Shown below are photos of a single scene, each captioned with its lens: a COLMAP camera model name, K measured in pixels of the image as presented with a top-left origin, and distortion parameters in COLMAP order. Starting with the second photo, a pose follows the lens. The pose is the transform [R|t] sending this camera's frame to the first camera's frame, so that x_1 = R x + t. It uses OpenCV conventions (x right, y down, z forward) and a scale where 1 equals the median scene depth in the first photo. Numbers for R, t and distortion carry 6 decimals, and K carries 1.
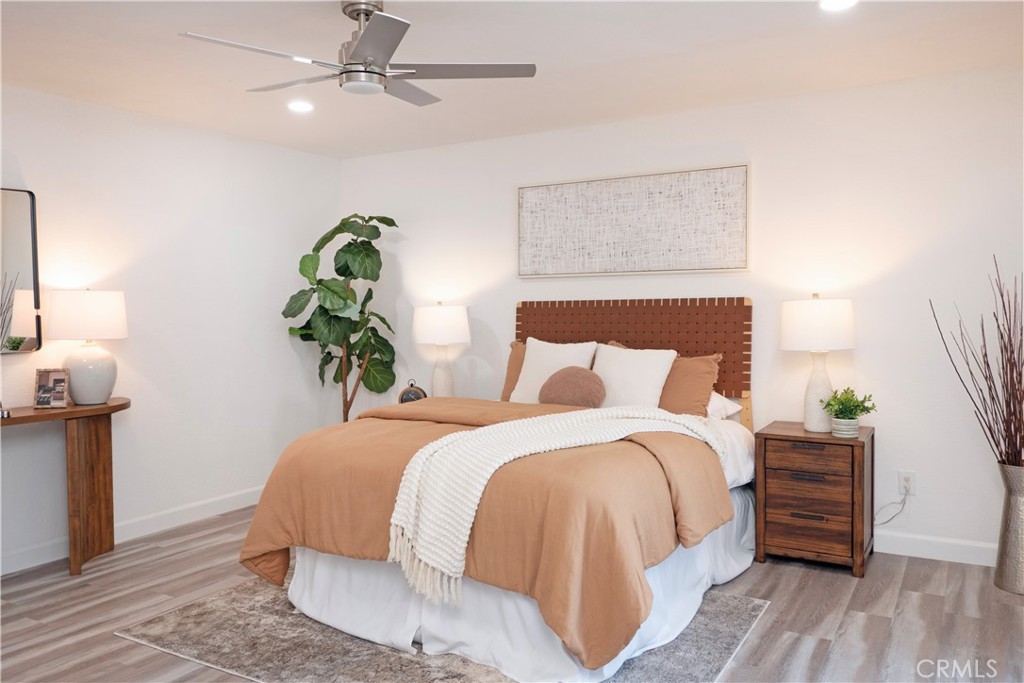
lens RADIAL K [[773.8, 0, 511.5], [0, 773.8, 335.5], [0, 0, 1]] dist [0.006595, 0.000140]
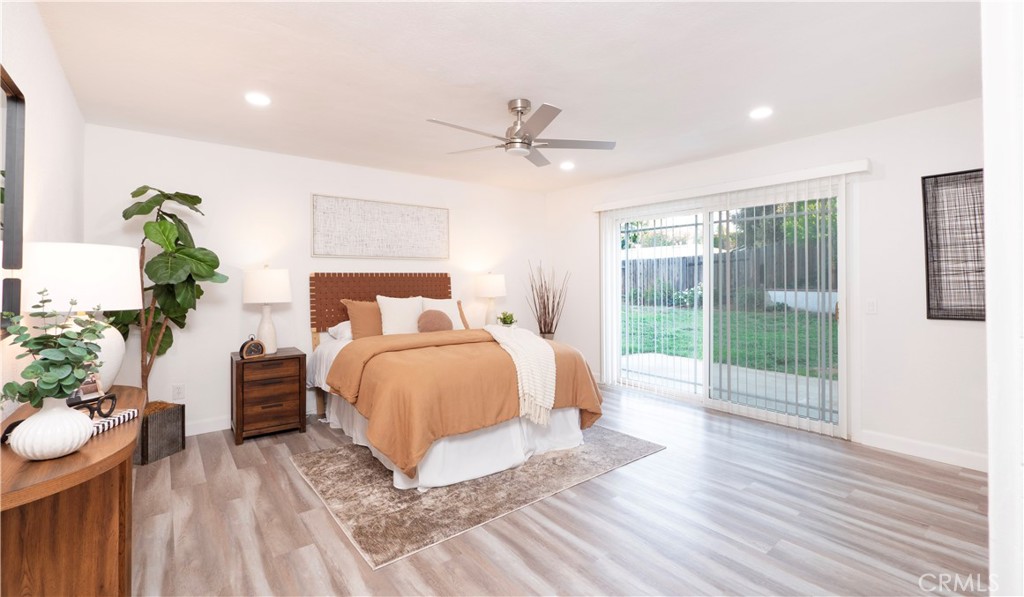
lens RADIAL K [[437.5, 0, 512.3], [0, 437.5, 286.2], [0, 0, 1]] dist [-0.003616, -0.000127]
pose [[0.364353, -0.007880, 0.931228, -0.692812], [0.033224, 0.999438, -0.004542, -0.002959], [-0.930668, 0.032594, 0.364410, 0.400908]]
